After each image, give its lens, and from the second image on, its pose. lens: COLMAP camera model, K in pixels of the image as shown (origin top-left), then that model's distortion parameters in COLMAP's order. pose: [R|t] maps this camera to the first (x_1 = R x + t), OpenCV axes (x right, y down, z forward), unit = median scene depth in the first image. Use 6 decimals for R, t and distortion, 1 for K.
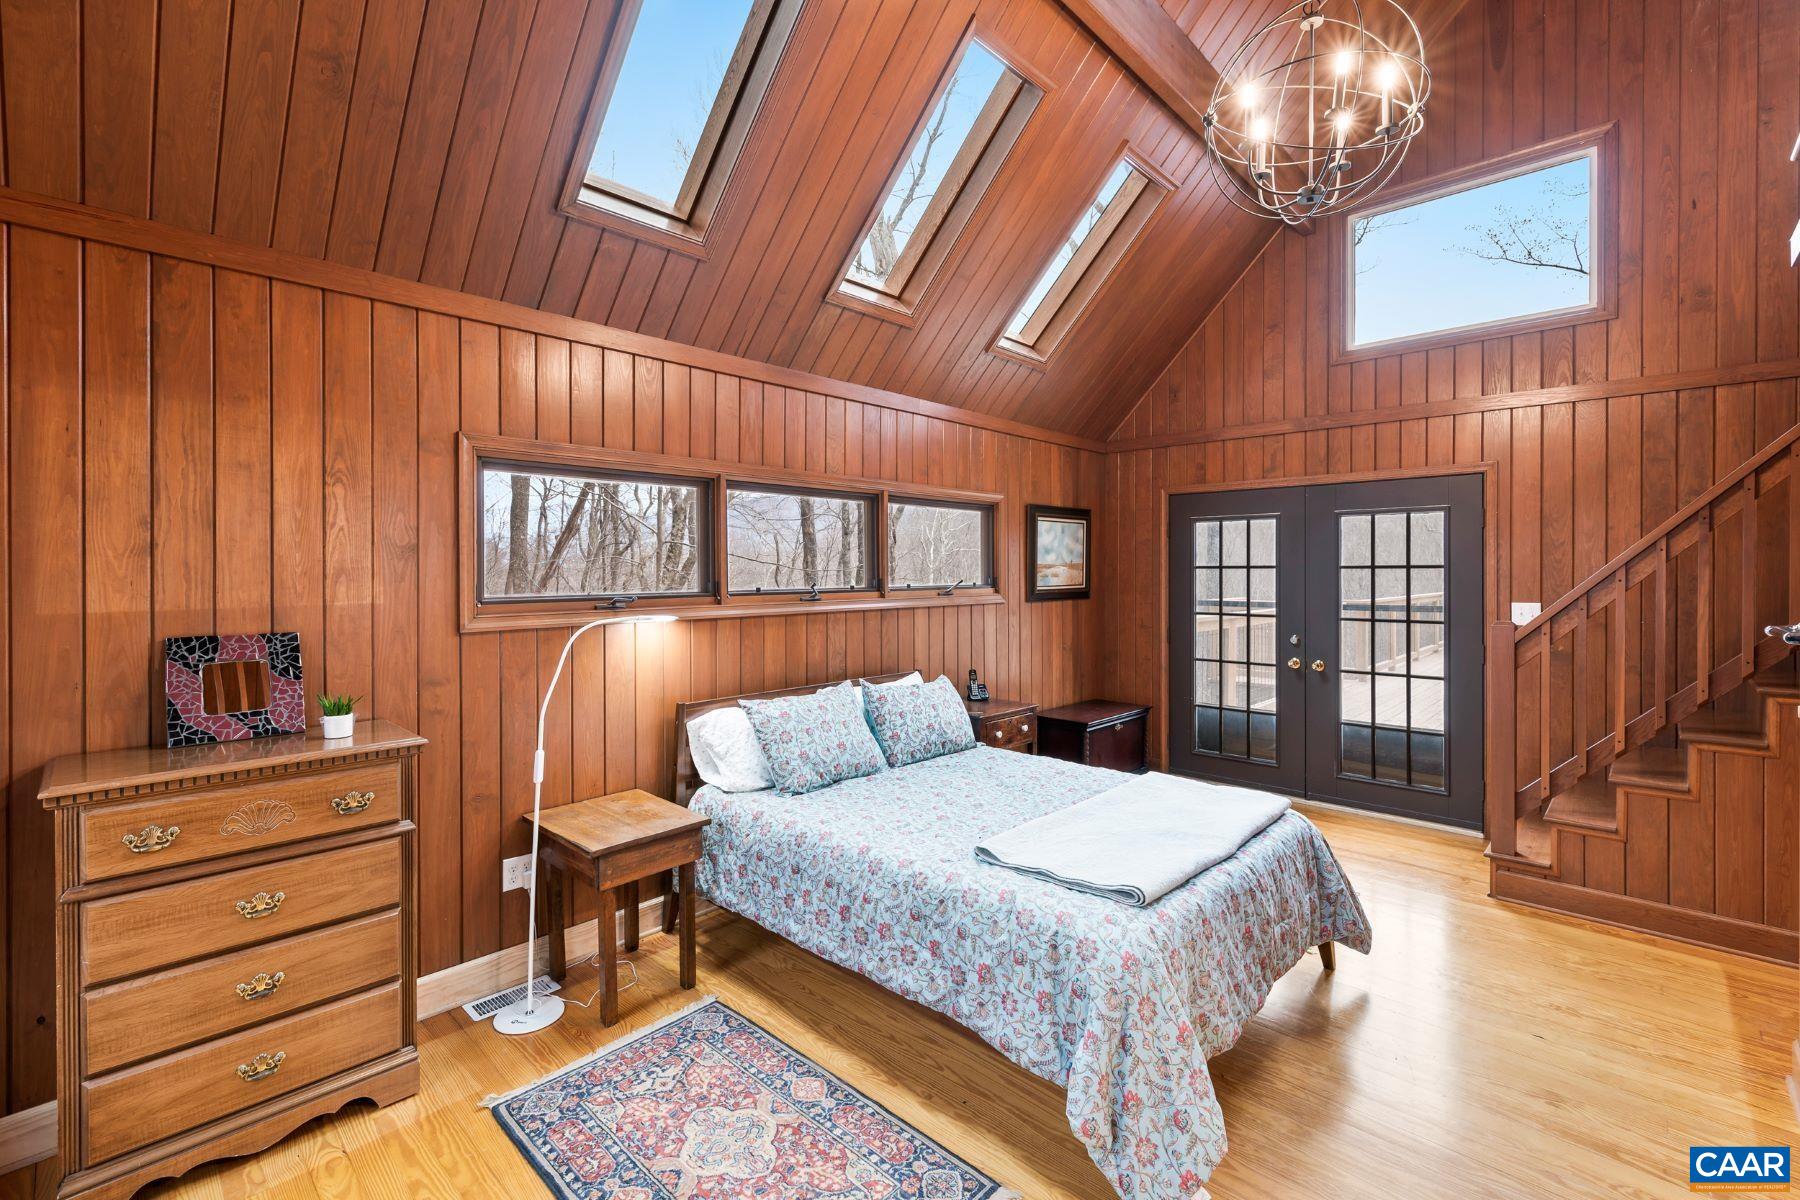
lens RADIAL K [[782.4, 0, 904.5], [0, 782.4, 581.3], [0, 0, 1]] dist [-0.002158, -0.000367]
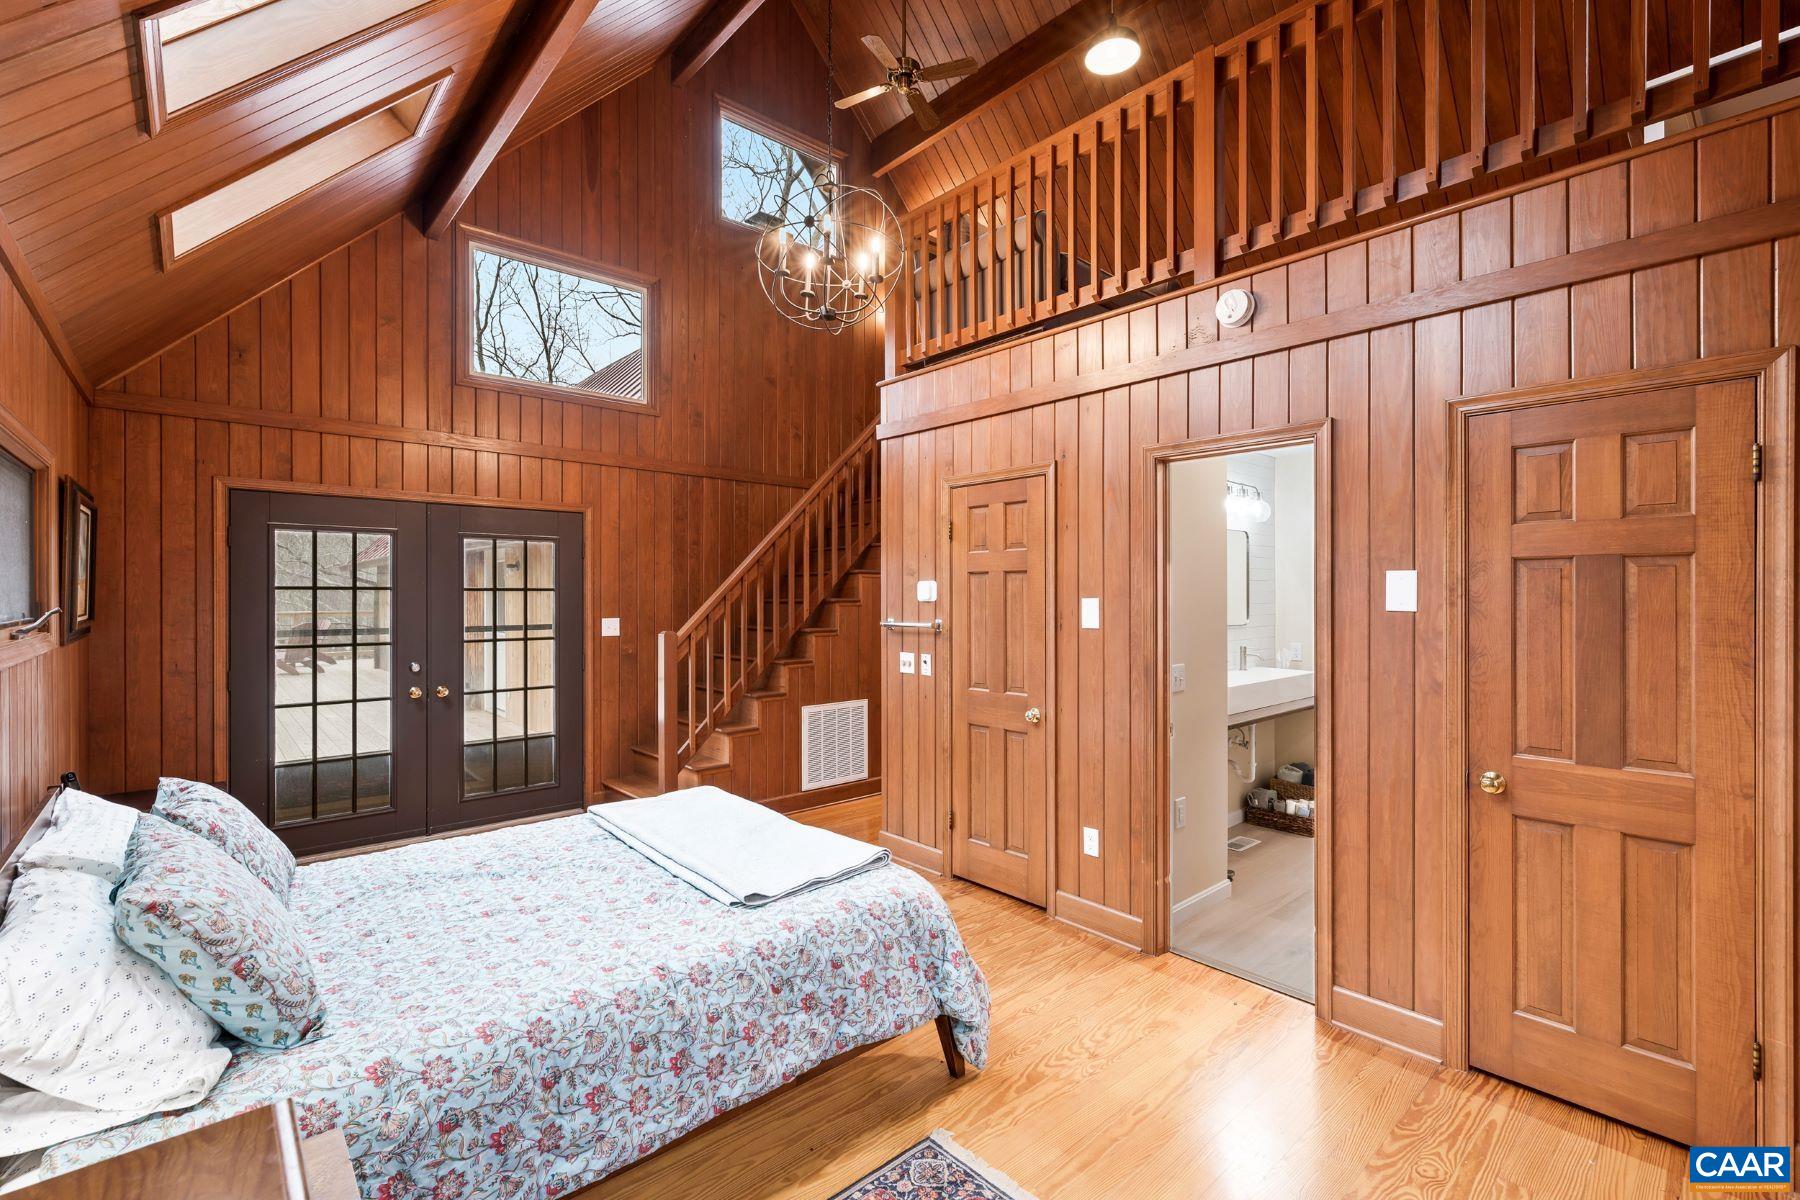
lens RADIAL K [[782.4, 0, 904.5], [0, 782.4, 596.3], [0, 0, 1]] dist [-0.002158, -0.000367]
pose [[0.084222, -0.001530, 0.996446, -0.394423], [0.010165, 0.999948, 0.000676, -0.004065], [-0.996395, 0.010072, 0.084233, 0.364947]]
